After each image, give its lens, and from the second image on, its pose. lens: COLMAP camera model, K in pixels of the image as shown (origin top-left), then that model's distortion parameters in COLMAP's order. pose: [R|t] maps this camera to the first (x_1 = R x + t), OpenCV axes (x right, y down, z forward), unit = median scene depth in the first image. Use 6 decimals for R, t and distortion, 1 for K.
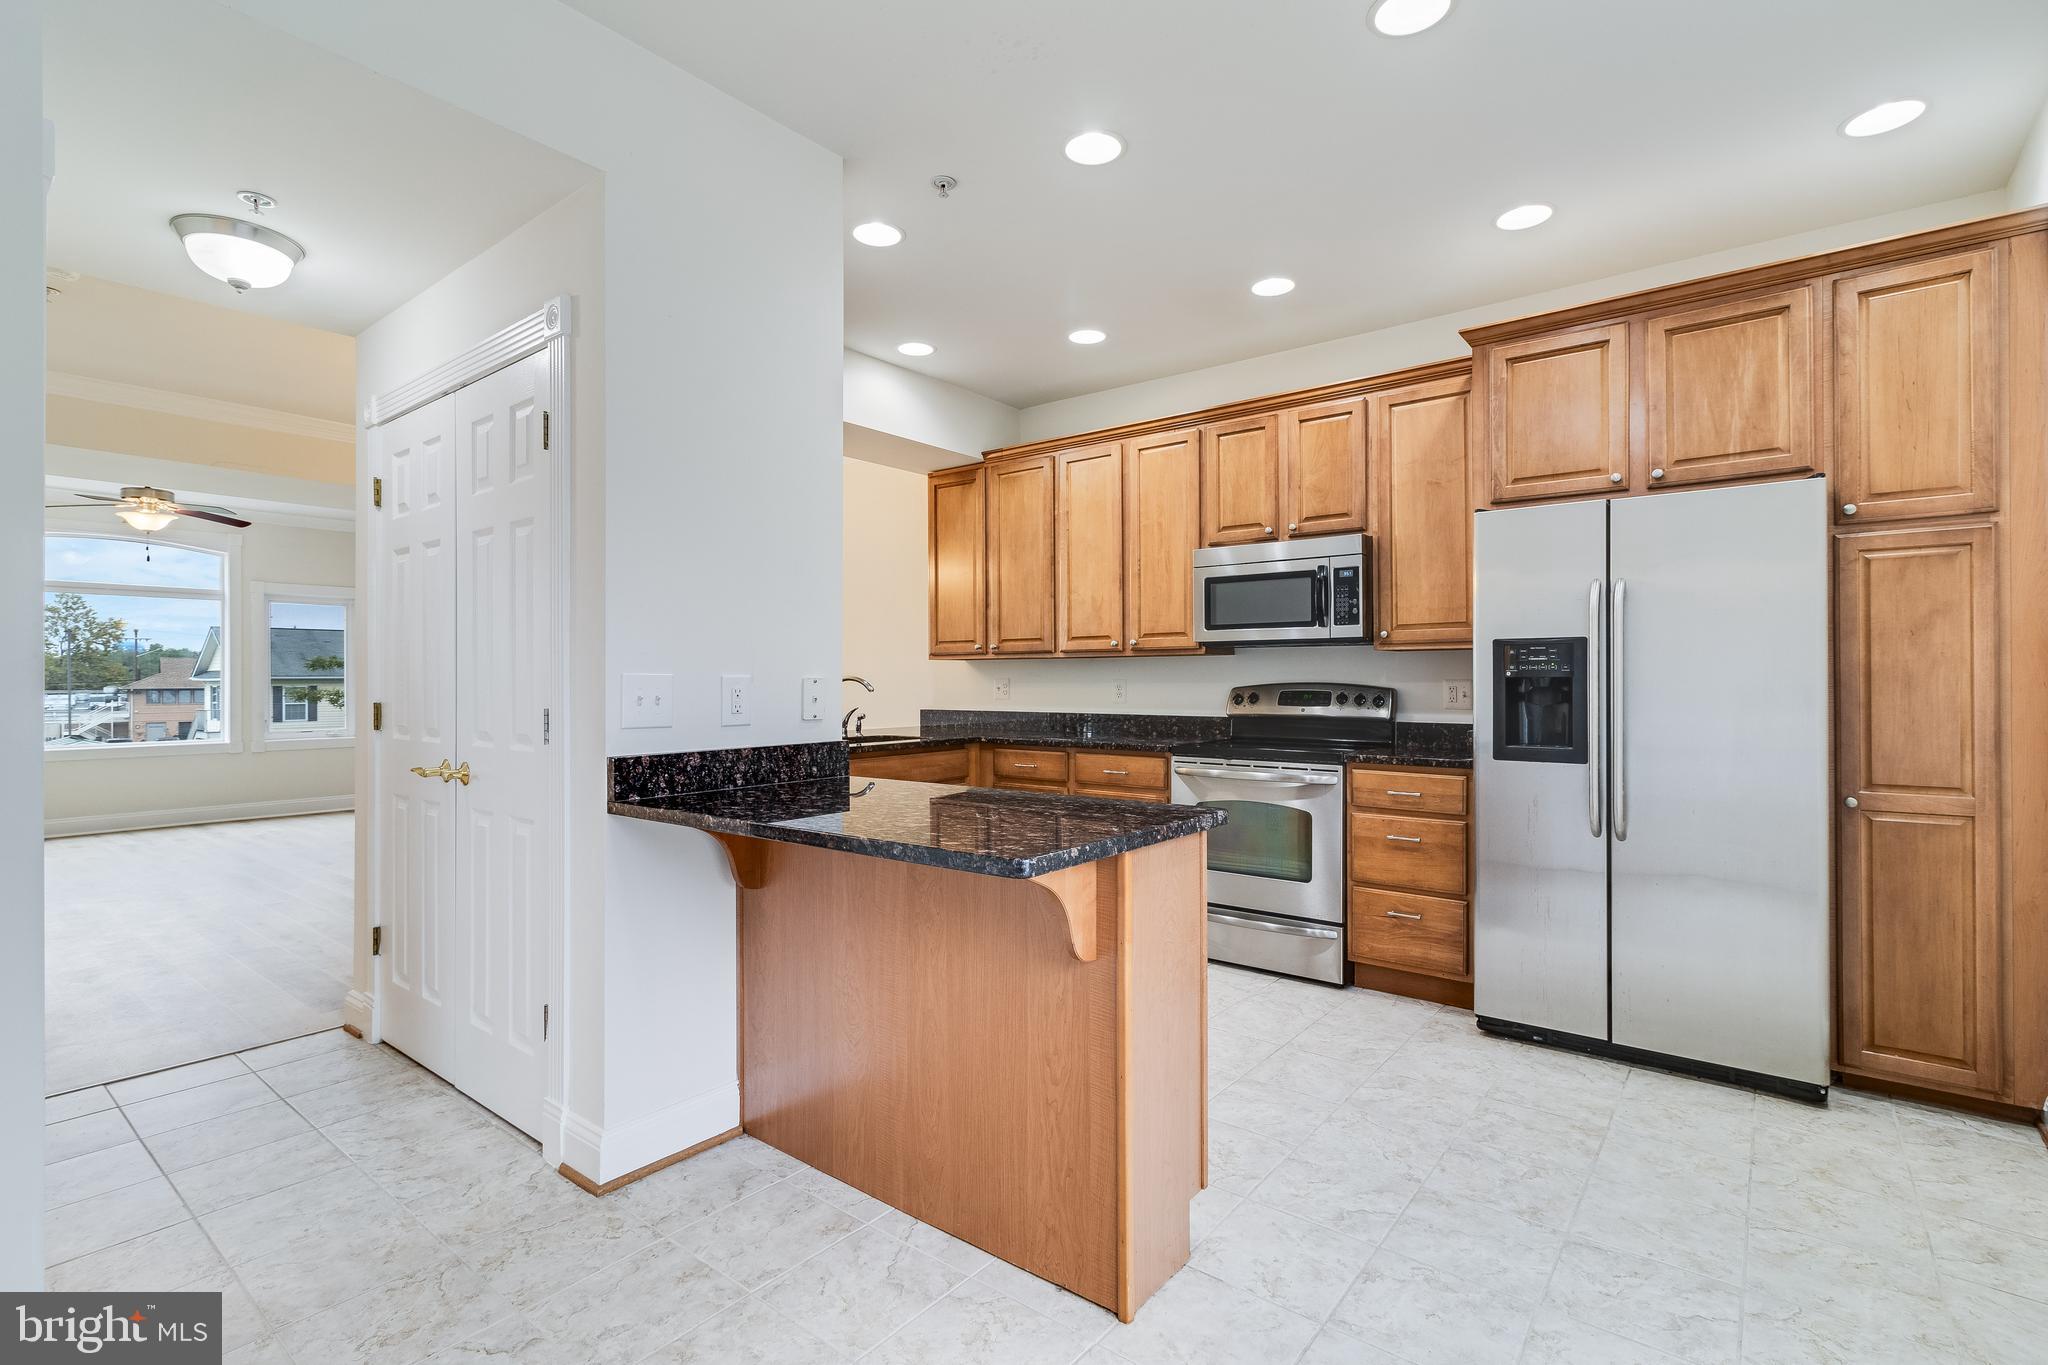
lens RADIAL K [[948.2, 0, 1035.9], [0, 948.2, 680.0], [0, 0, 1]] dist [0.000334, -0.000215]
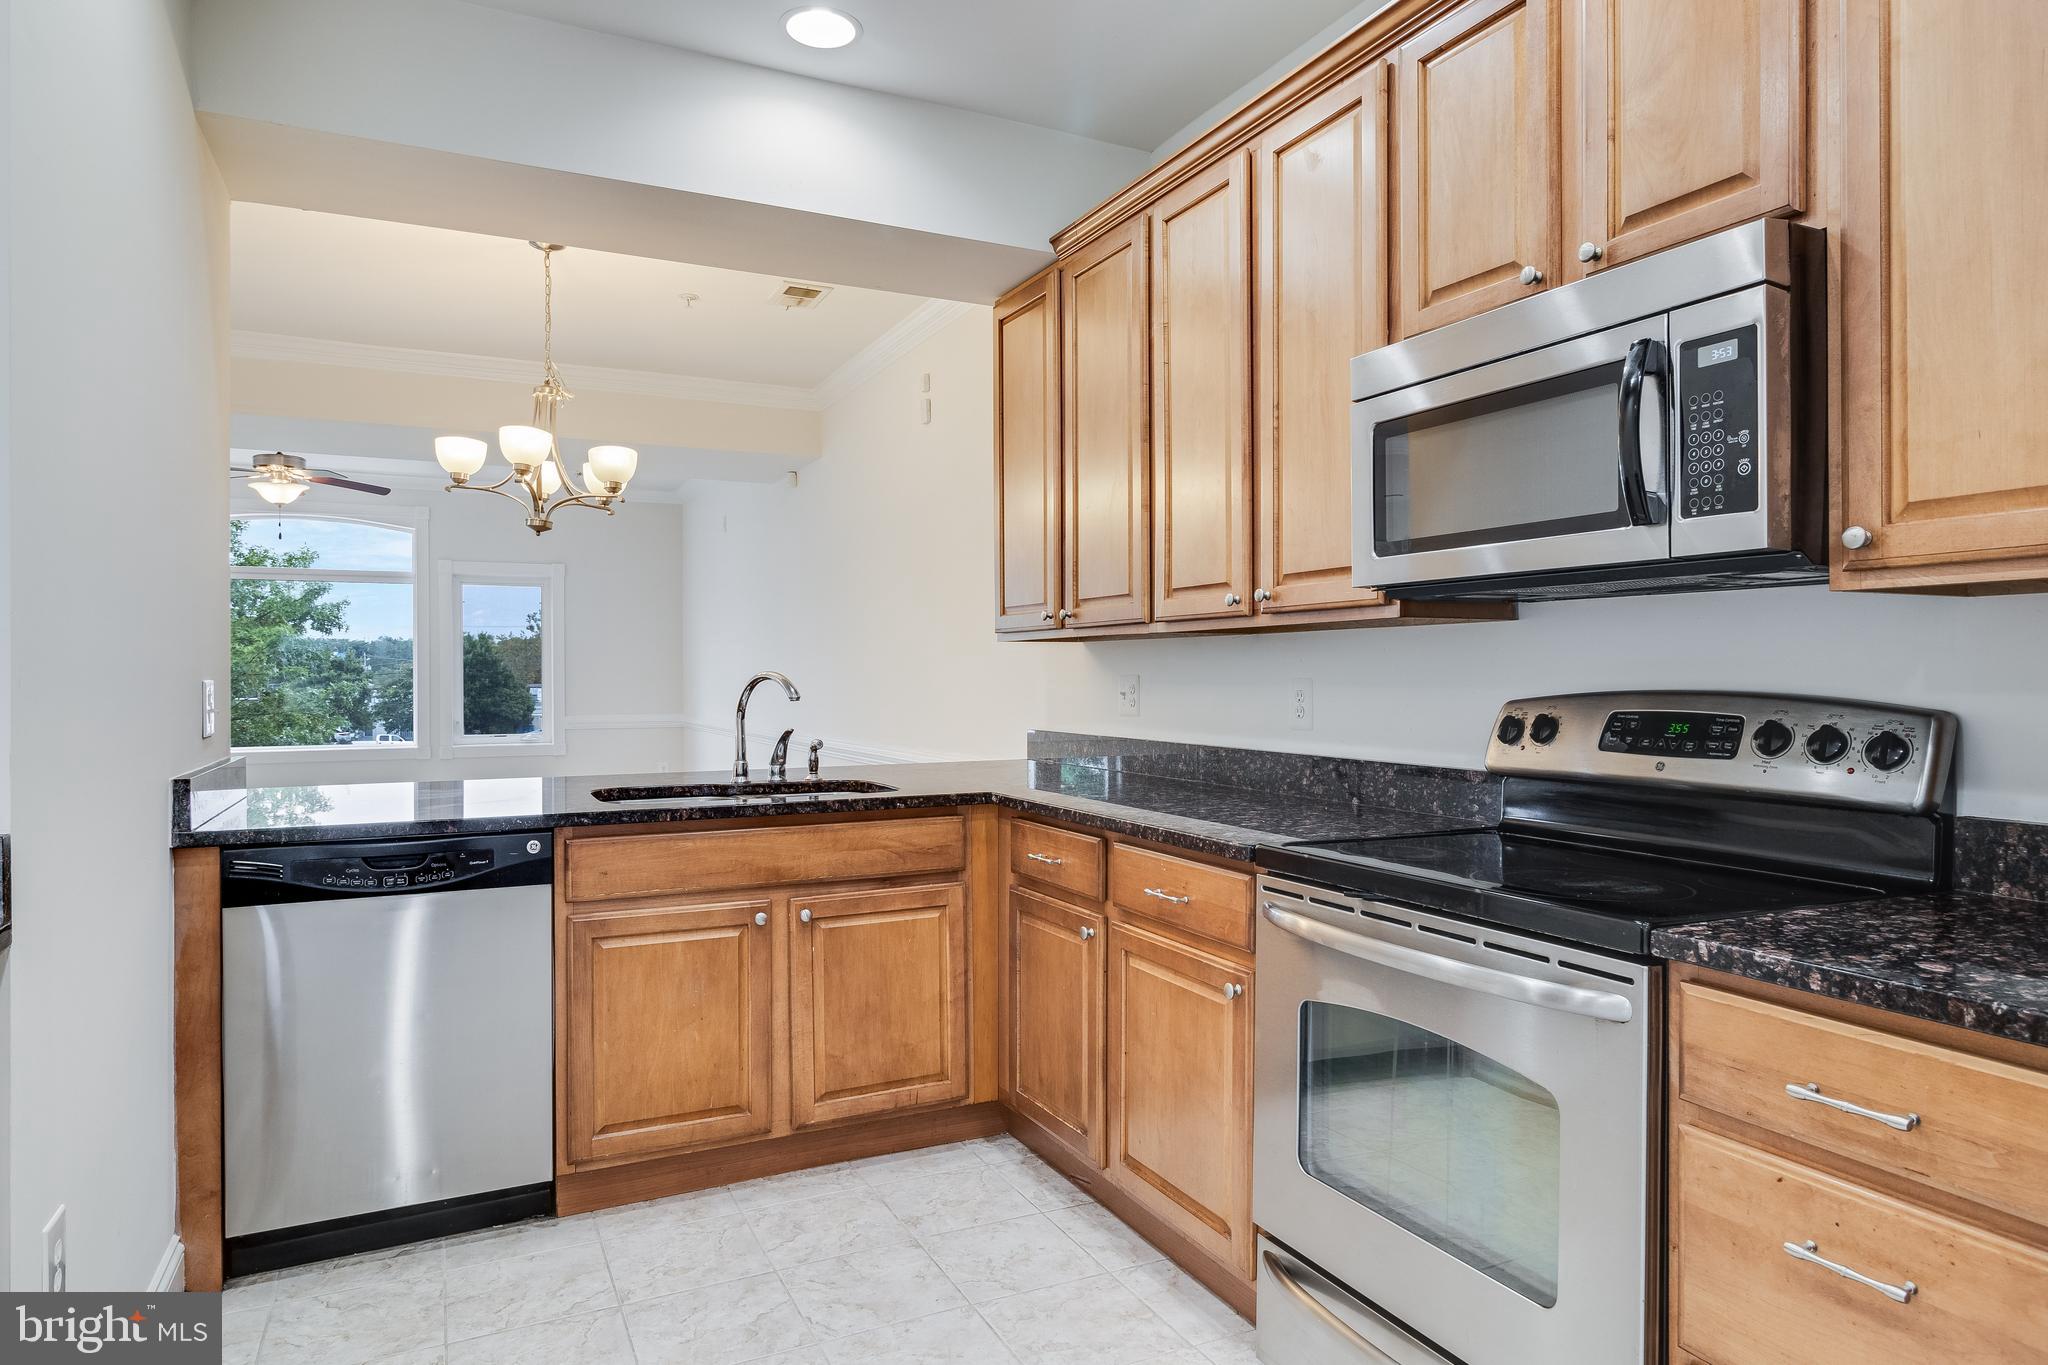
lens RADIAL K [[1215.6, 0, 1024.0], [0, 1215.6, 682.5], [0, 0, 1]] dist [0.001208, -0.000886]
pose [[0.895562, 0.004843, -0.444910, 0.280061], [-0.001915, 0.999973, 0.007030, -0.003466], [0.444932, -0.005444, 0.895548, 0.491631]]
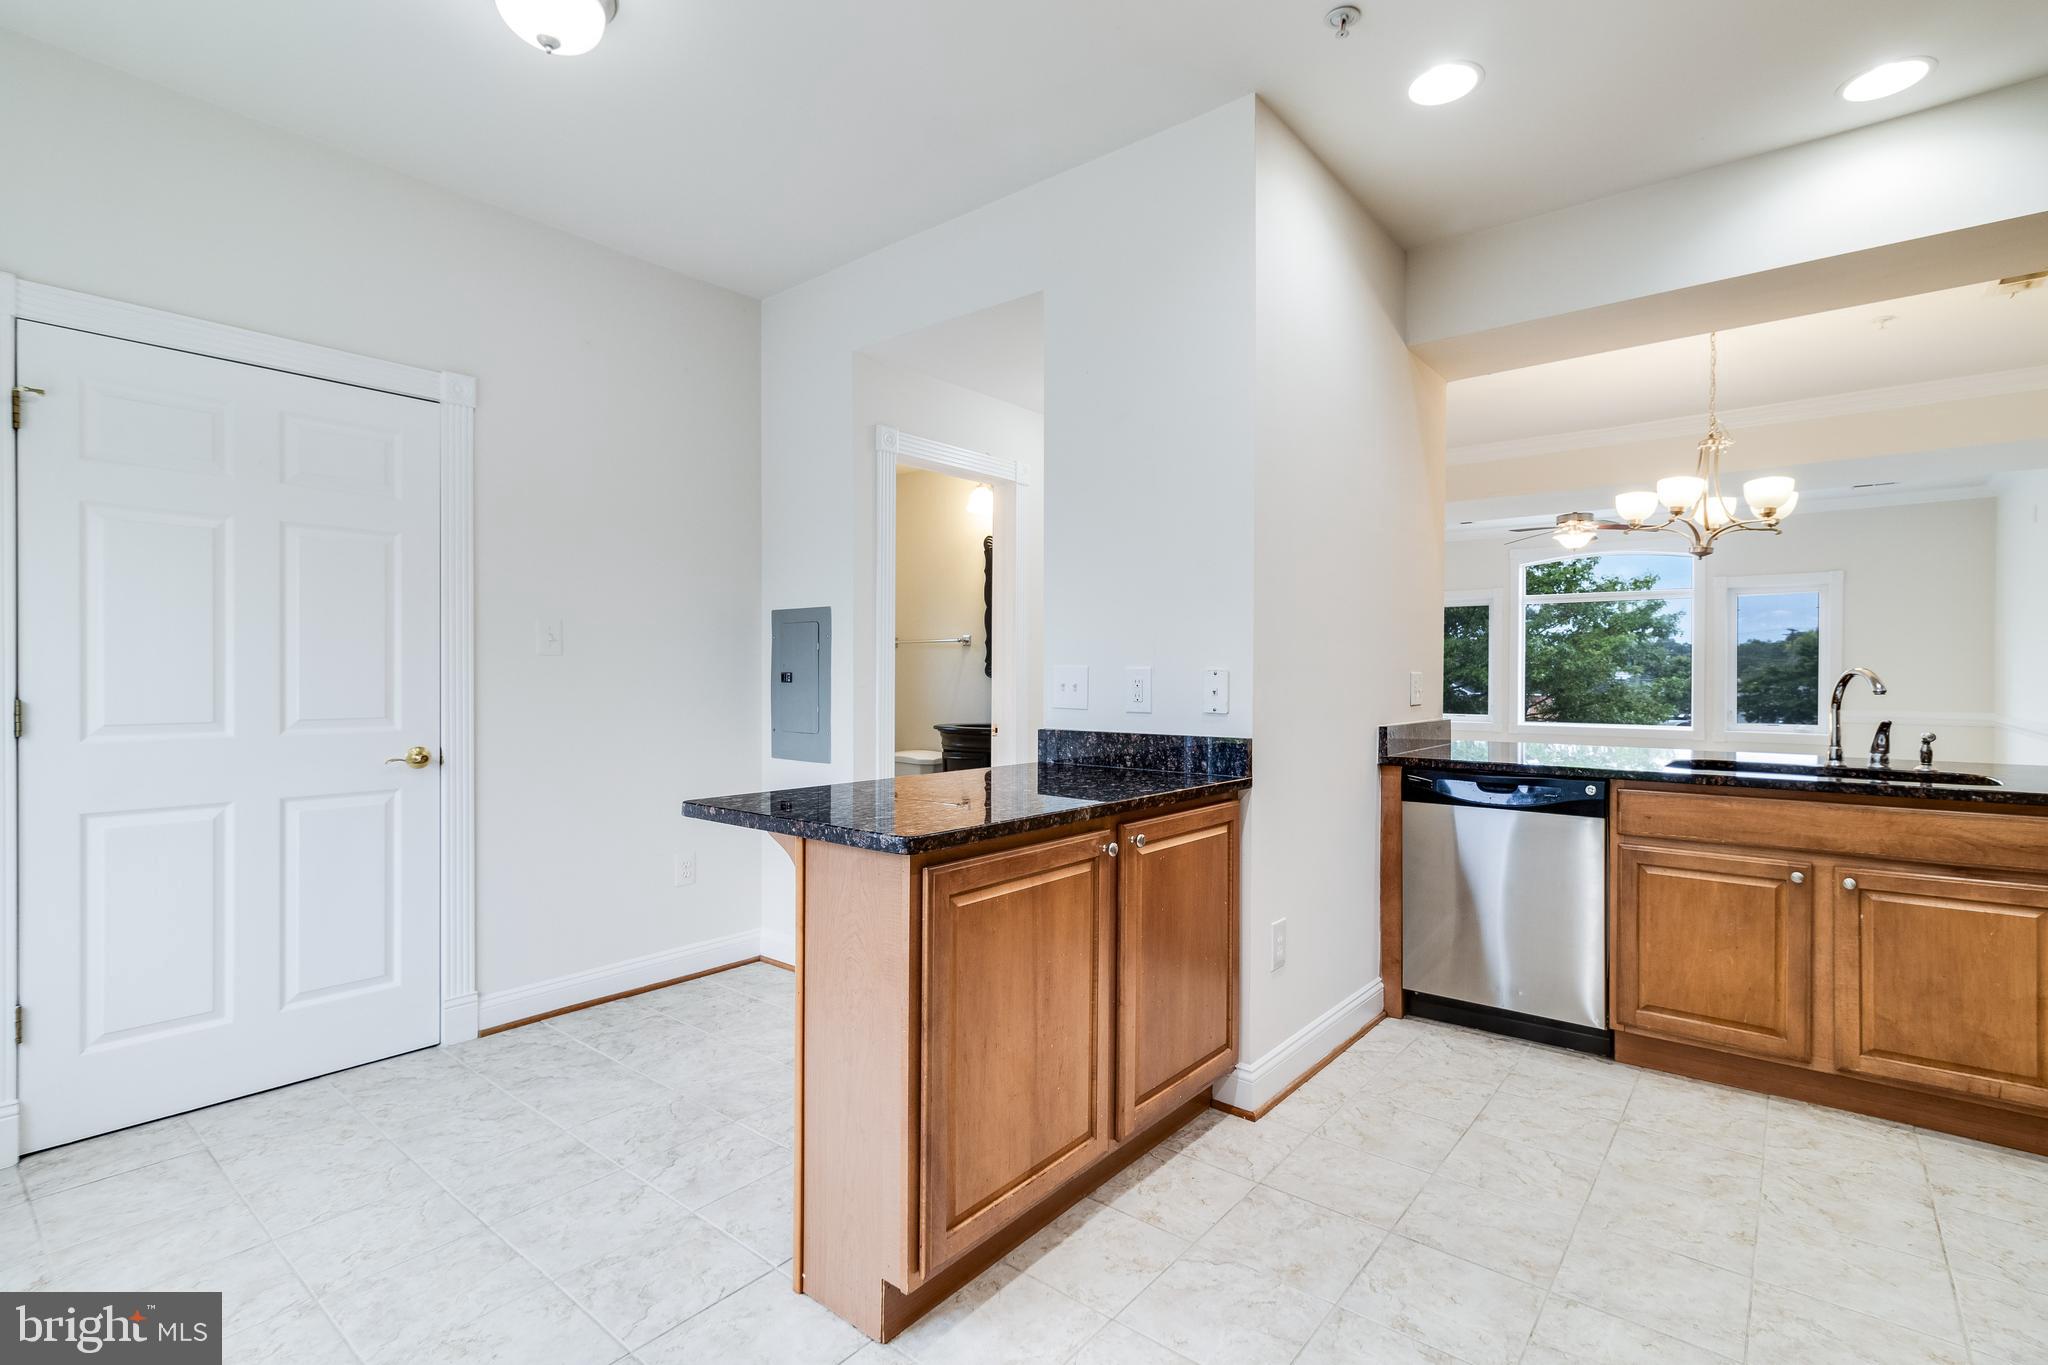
lens RADIAL K [[948.2, 0, 1035.9], [0, 948.2, 680.0], [0, 0, 1]] dist [0.000334, -0.000215]
pose [[-0.021342, 0.012829, -0.999690, 0.477563], [-0.003778, 0.999909, 0.012912, -0.002401], [0.999765, 0.004052, -0.021291, 0.545466]]
